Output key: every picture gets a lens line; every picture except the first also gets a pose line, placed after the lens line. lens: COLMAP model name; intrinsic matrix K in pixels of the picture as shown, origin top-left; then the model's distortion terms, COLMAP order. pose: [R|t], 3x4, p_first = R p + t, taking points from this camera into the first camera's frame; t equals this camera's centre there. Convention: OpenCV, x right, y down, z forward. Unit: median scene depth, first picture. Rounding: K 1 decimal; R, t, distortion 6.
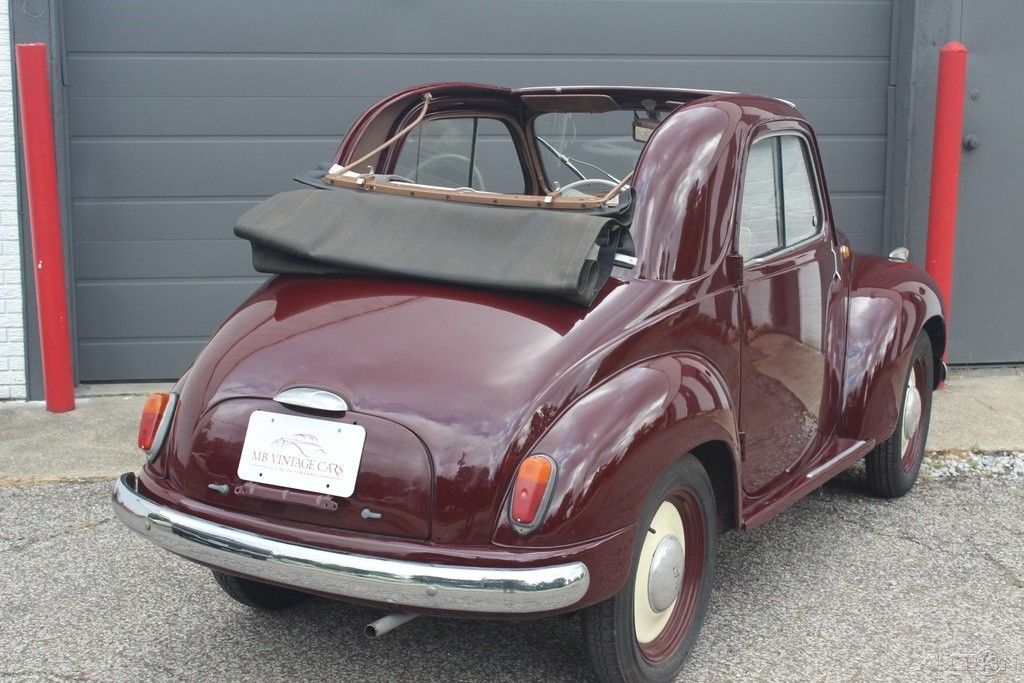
lens RADIAL K [[1632.2, 0, 512.0], [0, 1632.2, 341.5], [0, 0, 1]] dist [-0.014444, 0.146953]
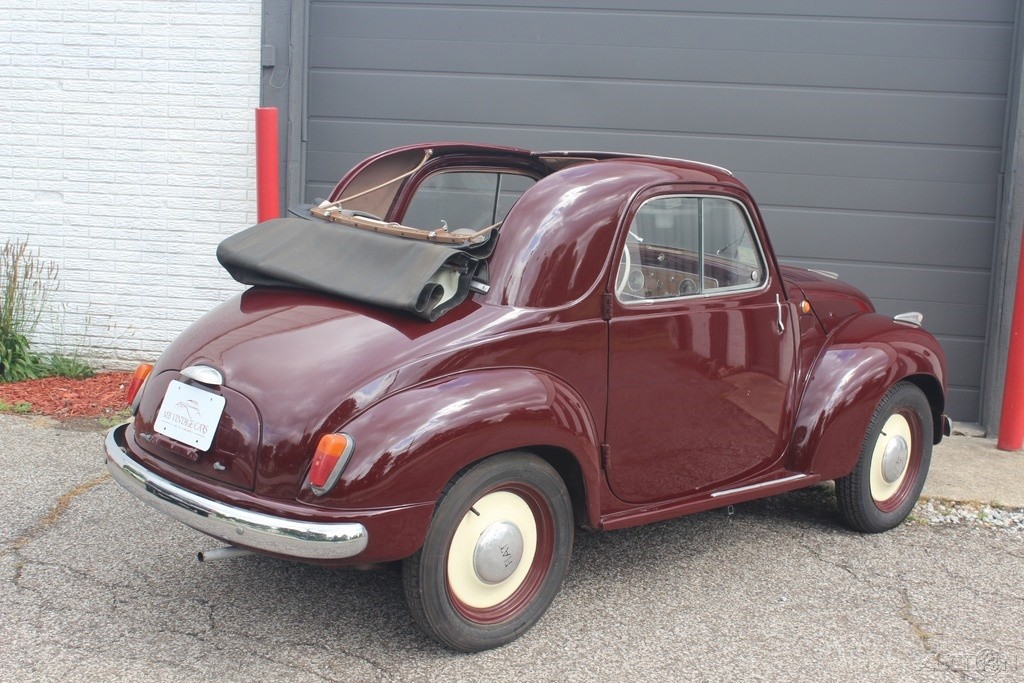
lens RADIAL K [[1375.6, 0, 512.0], [0, 1375.6, 341.5], [0, 0, 1]] dist [-0.048123, 0.052781]
pose [[0.948101, 0.084288, -0.306594, 0.344275], [-0.093350, 0.995521, -0.014984, 0.002595], [0.303958, 0.042826, 0.951722, 0.034418]]
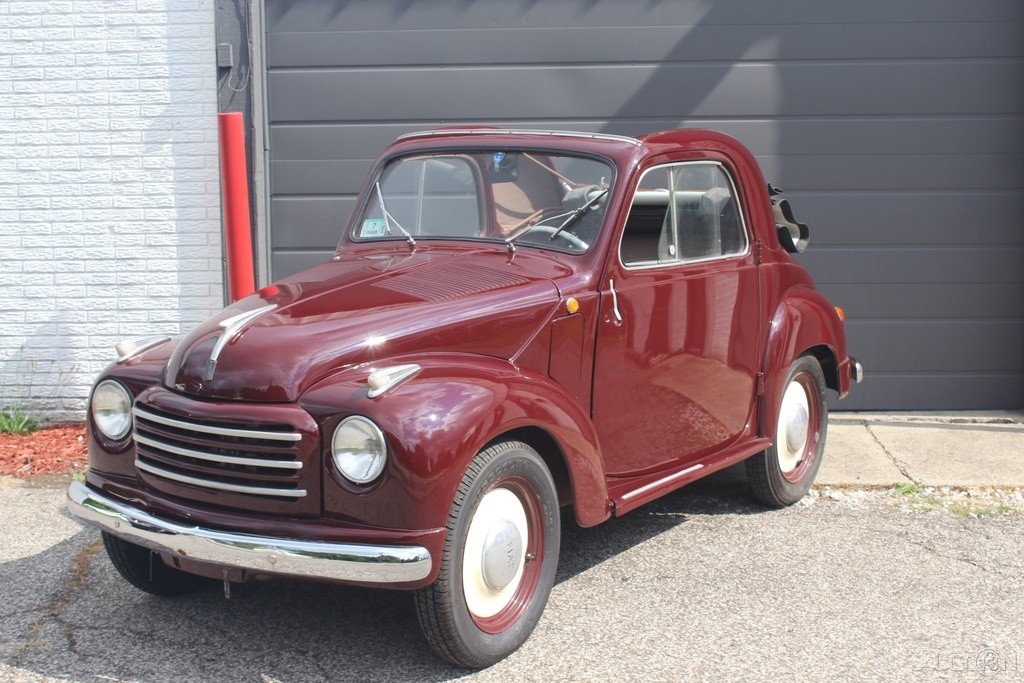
lens RADIAL K [[1517.1, 0, 512.0], [0, 1517.1, 341.5], [0, 0, 1]] dist [-0.036055, 0.127383]
pose [[0.977403, 0.010783, -0.211107, 0.185044], [-0.021875, 0.998496, -0.050276, 0.042166], [0.210247, 0.053758, 0.976169, -0.001029]]
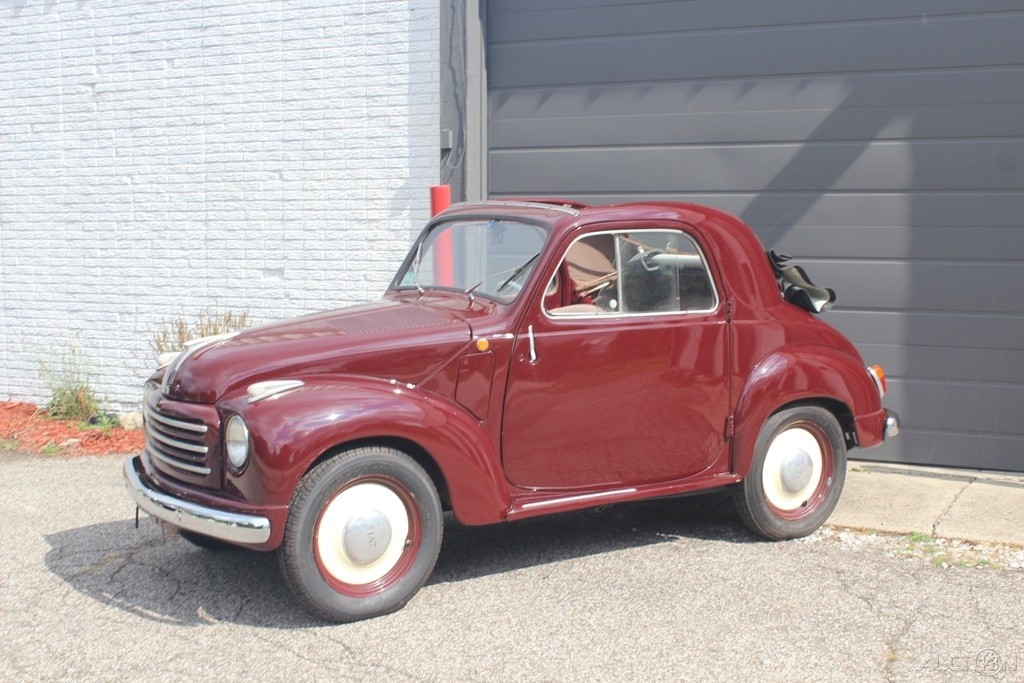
lens RADIAL K [[1397.8, 0, 512.0], [0, 1397.8, 341.5], [0, 0, 1]] dist [-0.053799, 0.039022]
pose [[0.814506, 0.046031, -0.578327, 0.671466], [-0.099018, 0.993251, -0.060398, 0.030780], [0.571643, 0.106459, 0.813566, 0.072293]]
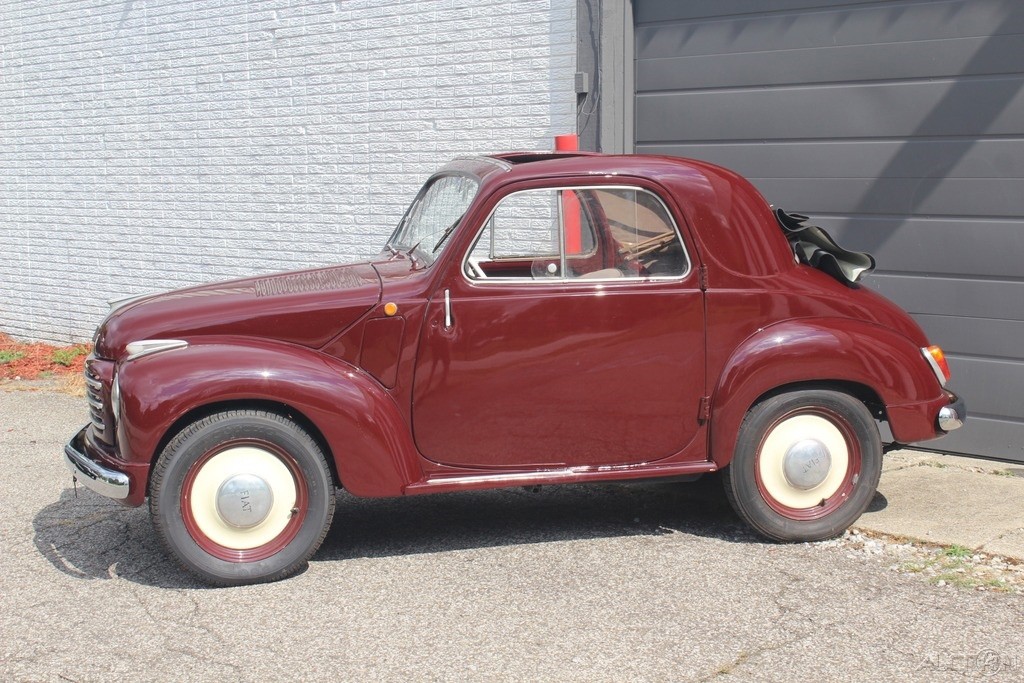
lens RADIAL K [[1651.4, 0, 512.0], [0, 1651.4, 341.5], [0, 0, 1]] dist [-0.014571, -0.000420]
pose [[0.580413, 0.078009, -0.810577, 1.069385], [-0.135684, 0.990750, -0.001808, -0.016590], [0.802938, 0.111032, 0.585629, 0.306808]]
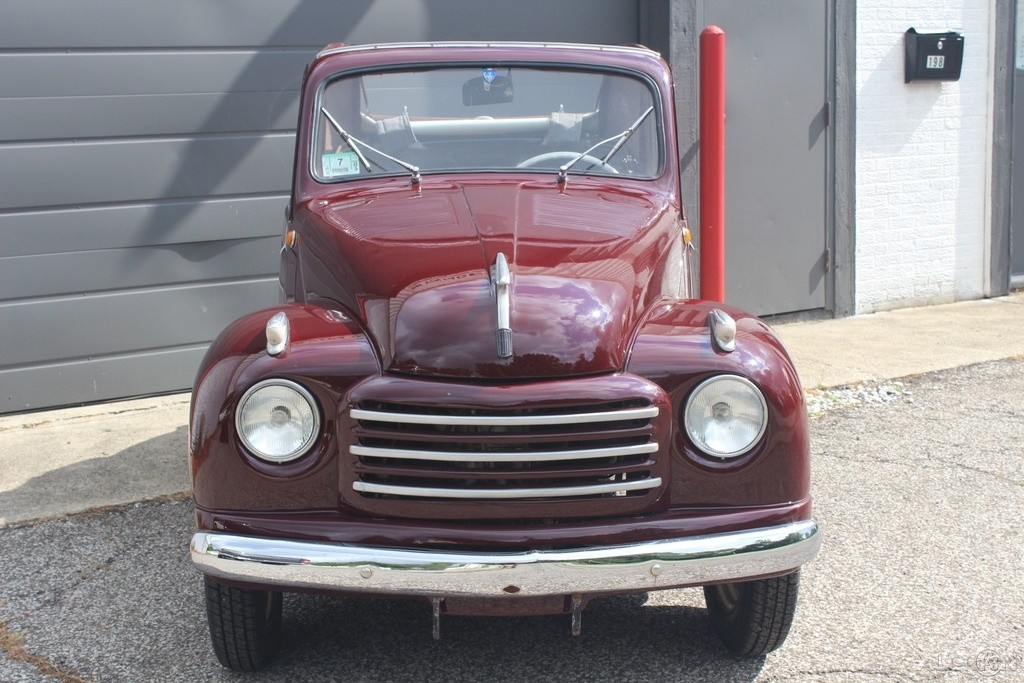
lens RADIAL K [[1496.9, 0, 506.8], [0, 1496.9, 326.1], [0, 0, 1]] dist [-0.032253, -0.009684]
pose [[0.915782, -0.090894, 0.391256, -0.409448], [0.102482, 0.994696, -0.008790, 0.017602], [-0.388382, 0.048146, 0.920240, 0.215465]]
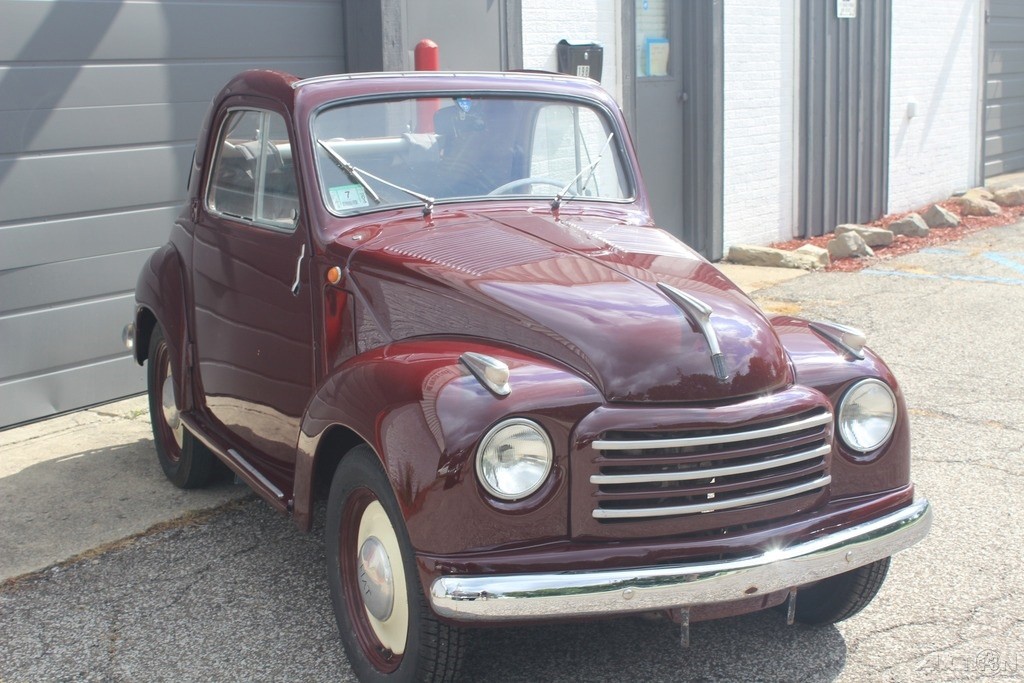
lens RADIAL K [[1517.1, 0, 512.0], [0, 1517.1, 341.5], [0, 0, 1]] dist [-0.036055, 0.127383]
pose [[0.676591, -0.154622, 0.719942, -0.727883], [0.160649, 0.985149, 0.060605, -0.049950], [-0.718621, 0.074653, 0.691383, 0.385629]]
